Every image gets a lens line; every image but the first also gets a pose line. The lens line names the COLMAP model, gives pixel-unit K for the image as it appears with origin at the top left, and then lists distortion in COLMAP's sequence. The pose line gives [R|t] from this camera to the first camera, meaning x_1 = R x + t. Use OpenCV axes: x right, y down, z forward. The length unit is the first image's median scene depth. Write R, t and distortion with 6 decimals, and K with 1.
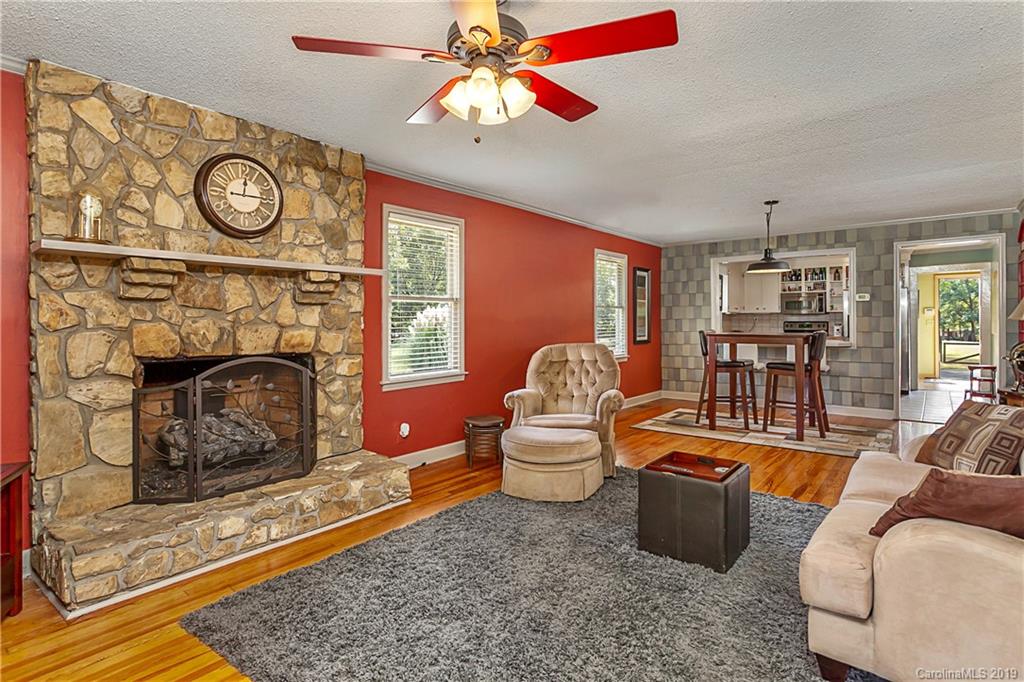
lens RADIAL K [[516.7, 0, 497.0], [0, 516.7, 316.8], [0, 0, 1]] dist [-0.005763, 0.004309]
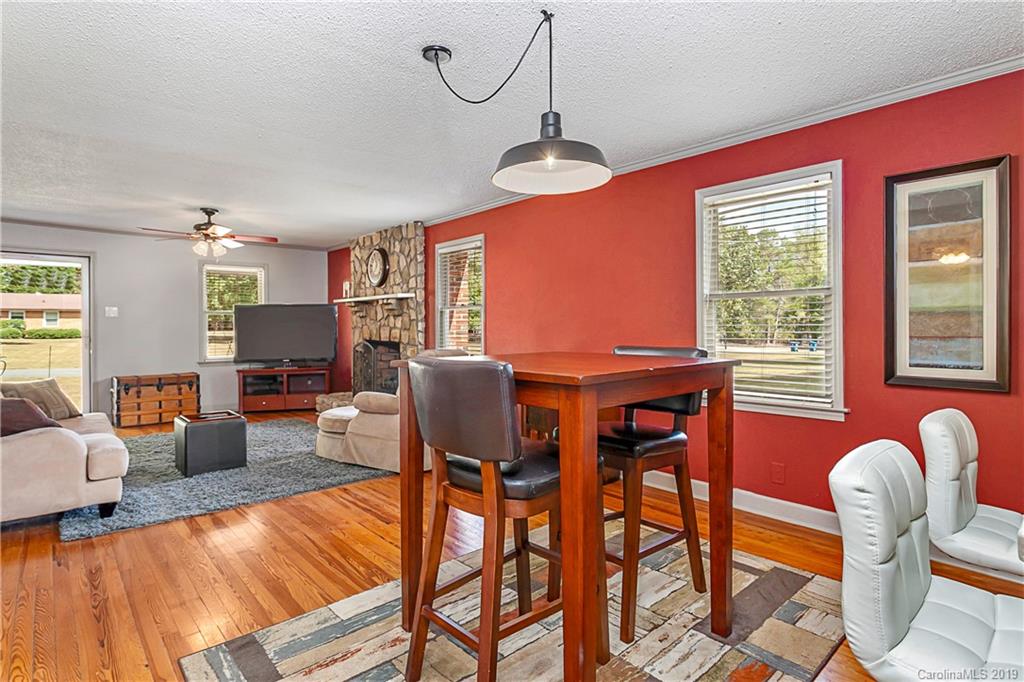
lens RADIAL K [[516.7, 0, 515.0], [0, 516.7, 326.9], [0, 0, 1]] dist [-0.005763, 0.004309]
pose [[-0.128279, 0.003615, -0.991732, 1.673115], [0.012020, 0.999926, 0.002091, 0.019295], [0.991665, -0.011653, -0.128313, 1.950113]]
